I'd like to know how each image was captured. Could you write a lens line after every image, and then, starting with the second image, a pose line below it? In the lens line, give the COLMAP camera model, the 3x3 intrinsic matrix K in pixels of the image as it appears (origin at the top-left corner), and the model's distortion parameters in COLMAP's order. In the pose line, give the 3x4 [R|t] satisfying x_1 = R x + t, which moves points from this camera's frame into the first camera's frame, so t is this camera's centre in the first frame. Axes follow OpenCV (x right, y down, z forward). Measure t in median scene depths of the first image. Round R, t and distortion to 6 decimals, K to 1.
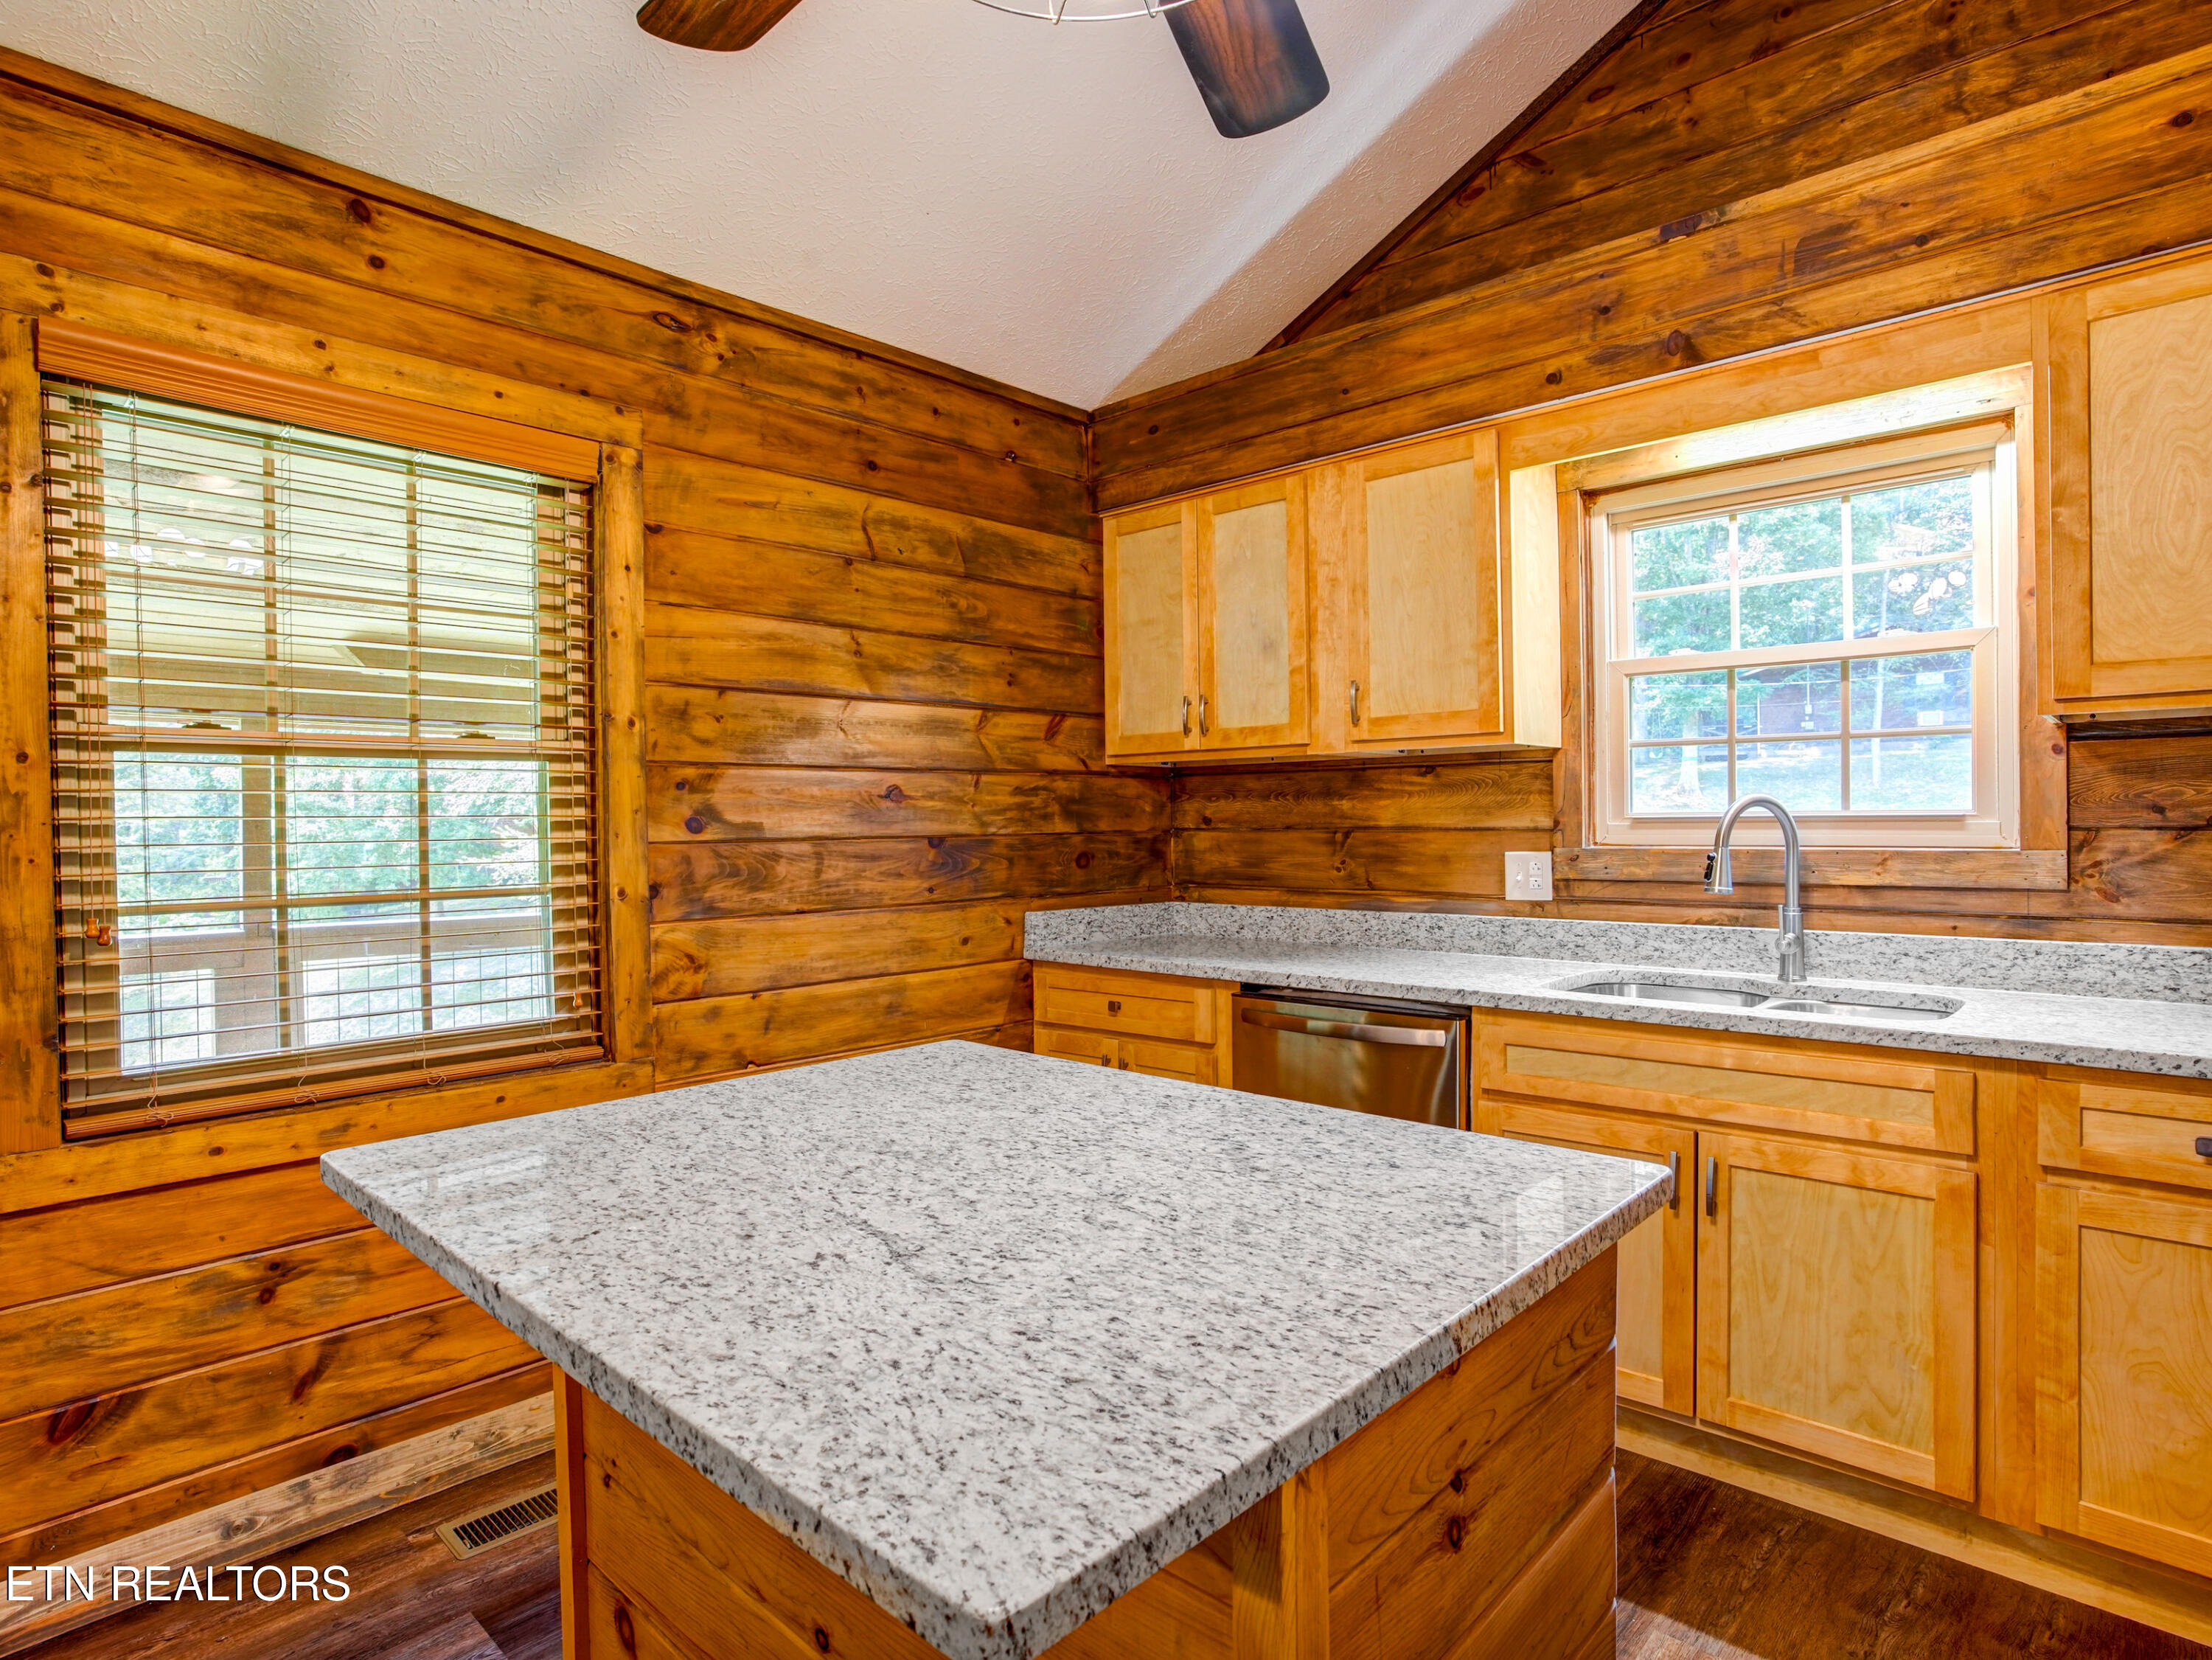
lens RADIAL K [[1207.6, 0, 1113.4], [0, 1207.6, 832.8], [0, 0, 1]] dist [-0.058242, 0.025433]
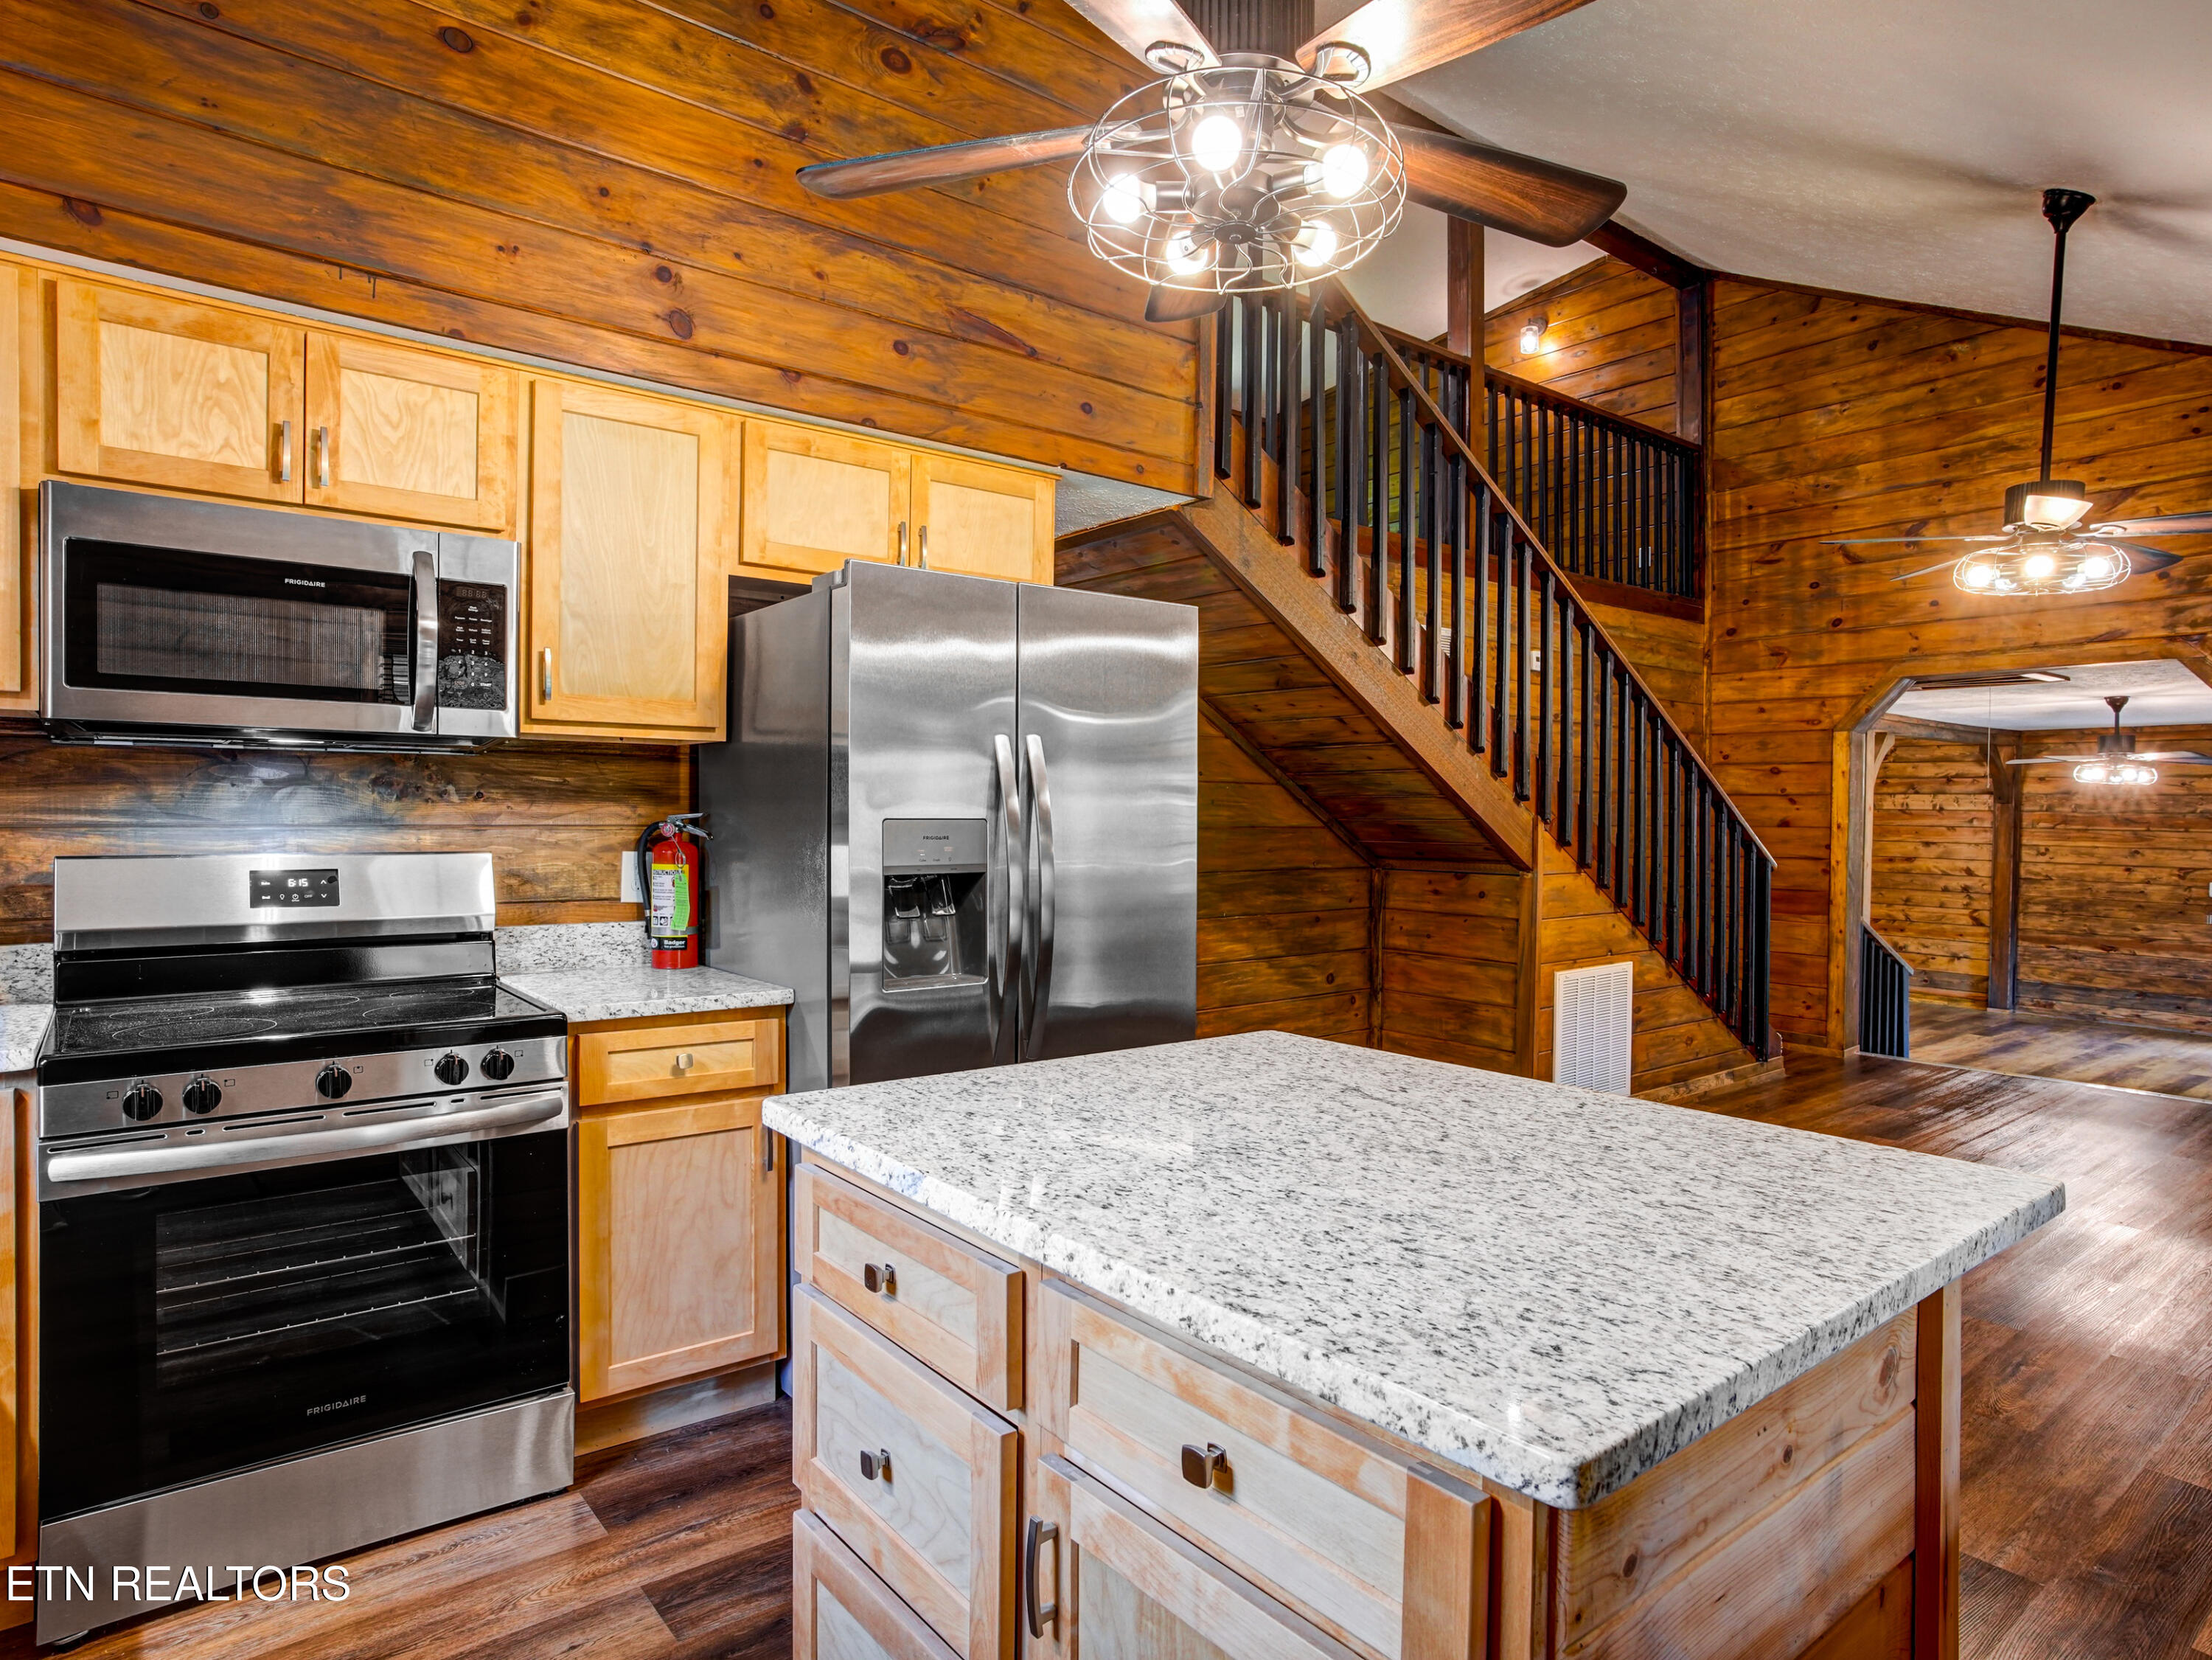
lens RADIAL K [[1238.5, 0, 1109.1], [0, 1238.5, 829.0], [0, 0, 1]] dist [-0.060171, 0.035131]
pose [[-0.987824, 0.001649, 0.155565, -0.038081], [0.004871, 0.999781, 0.020336, -0.011262], [-0.155498, 0.020846, -0.987616, 0.917010]]
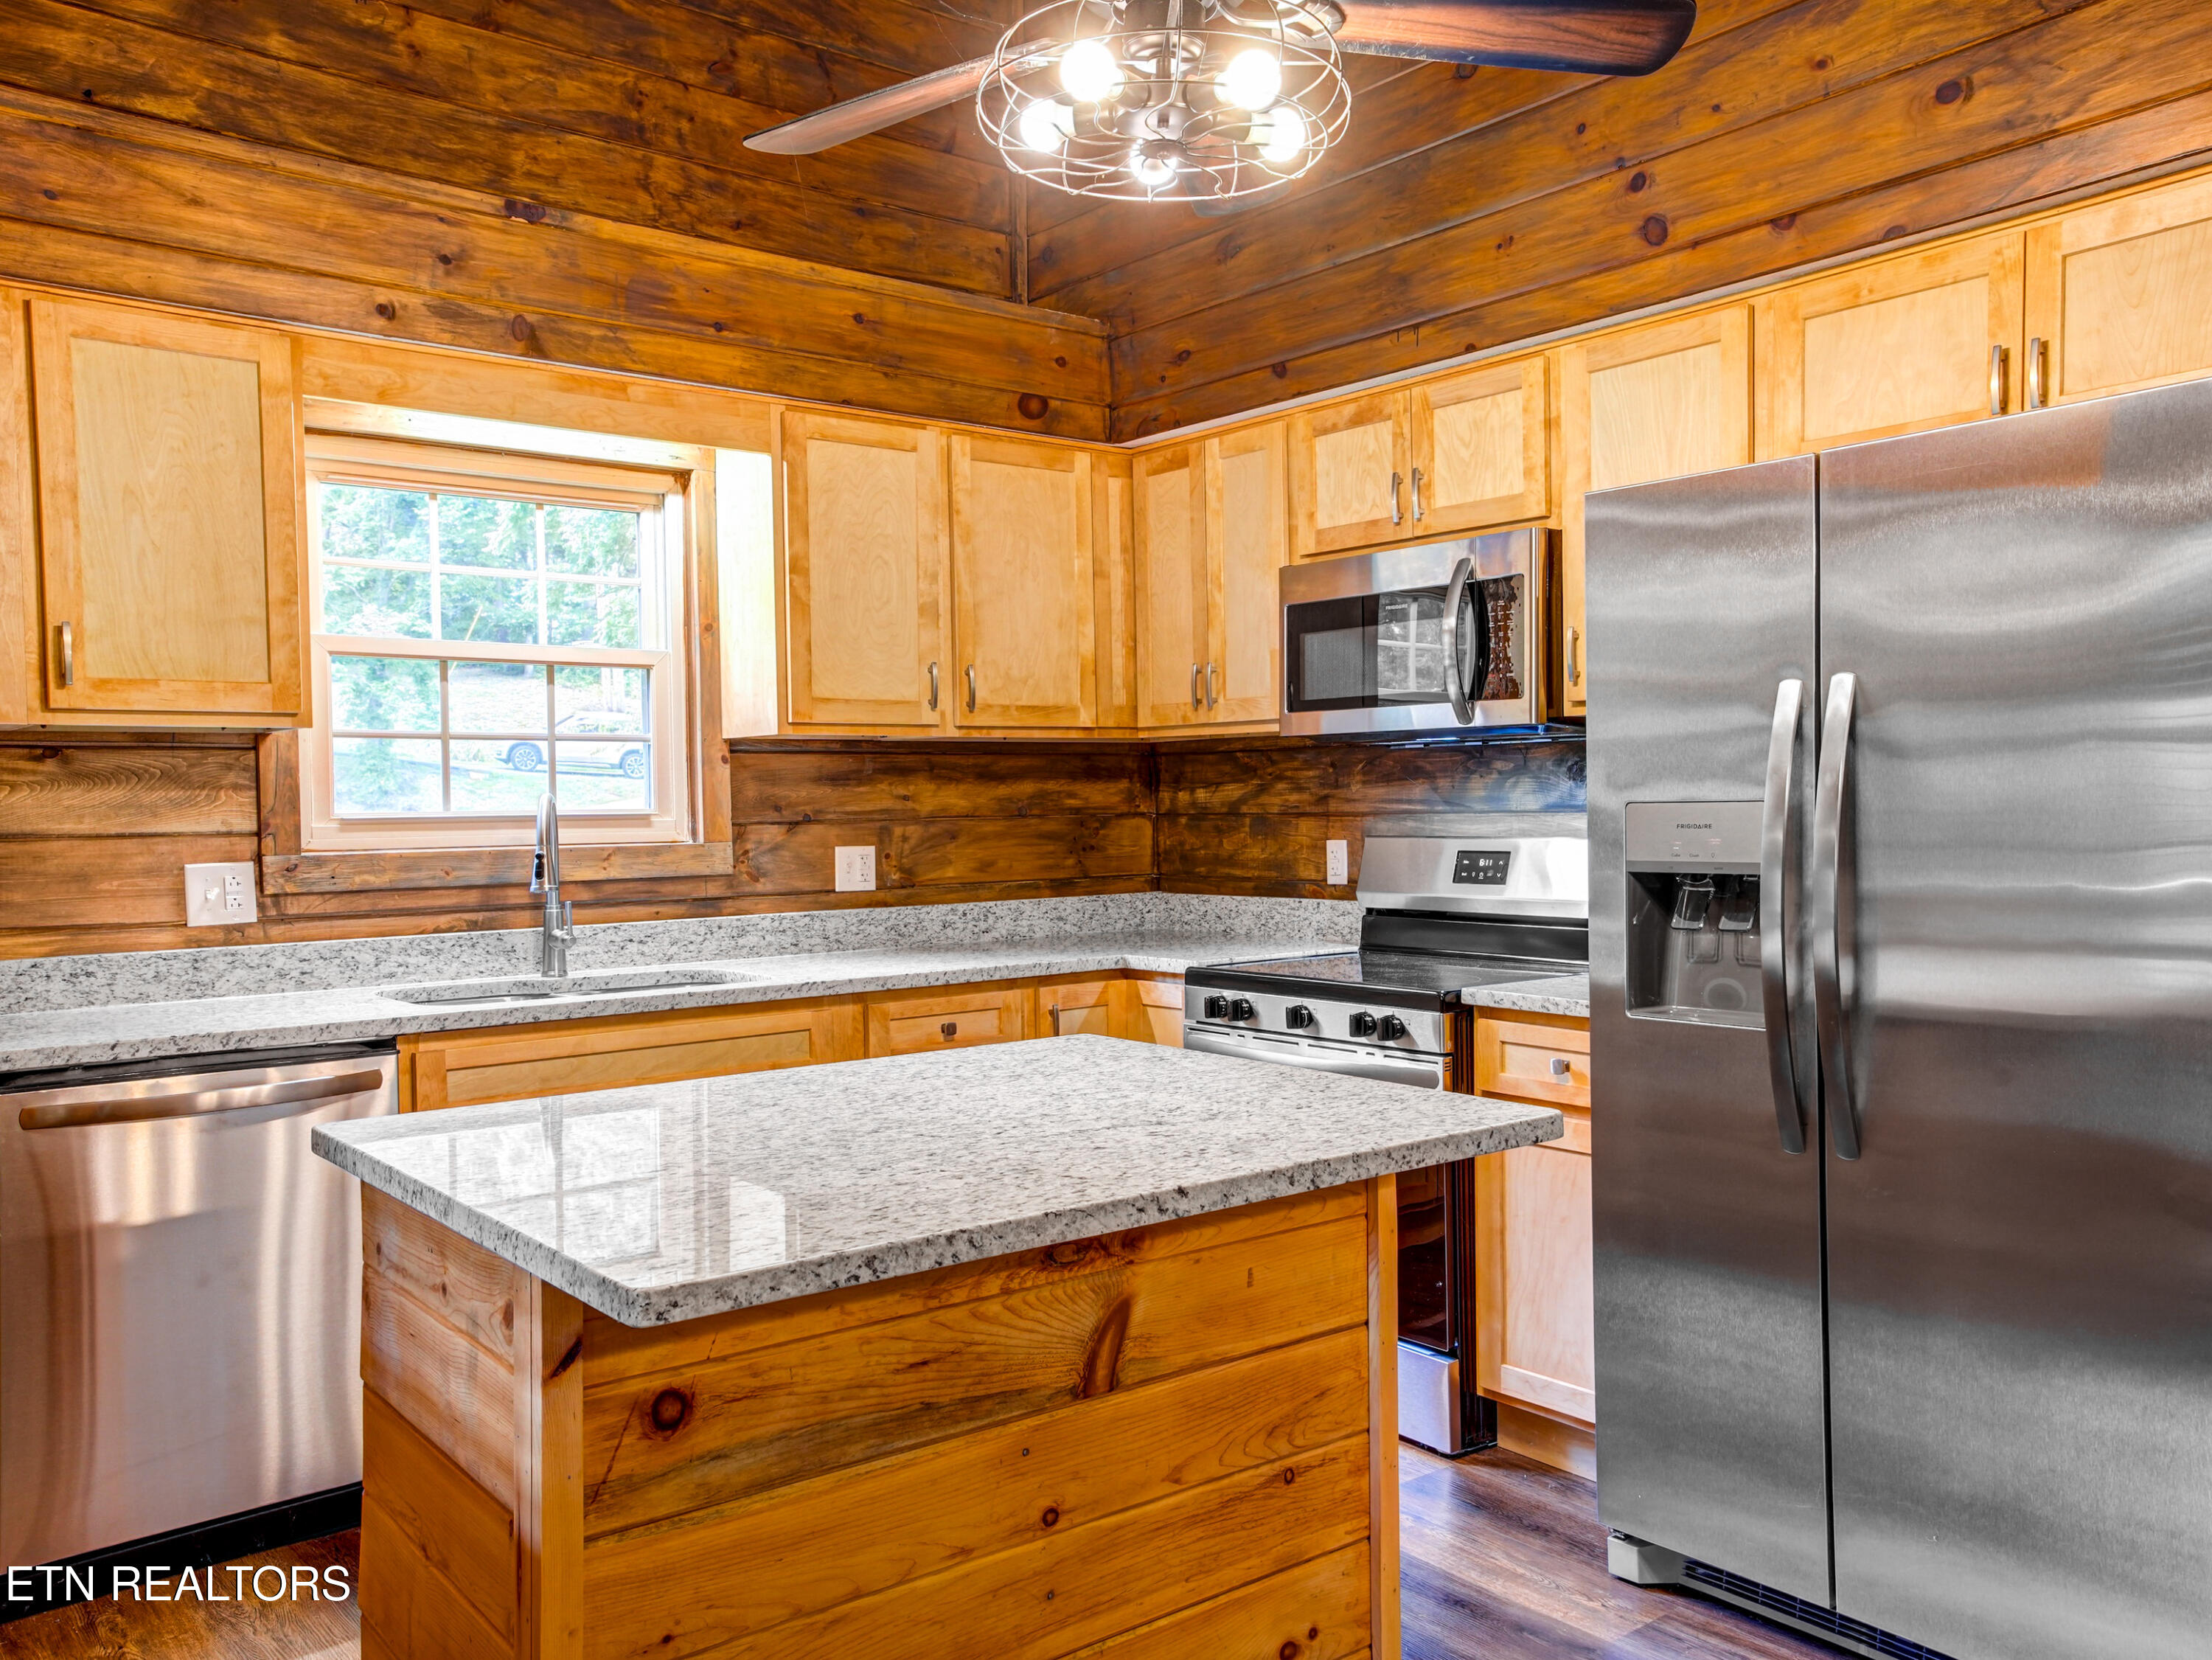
lens RADIAL K [[1773.5, 0, 1107.5], [0, 1773.5, 834.6], [0, 0, 1]] dist [0.035047, 0.037455]
pose [[0.147122, -0.009790, 0.989070, -0.761382], [0.022422, 0.999727, 0.006560, 0.002788], [-0.988864, 0.021212, 0.147301, 0.263347]]
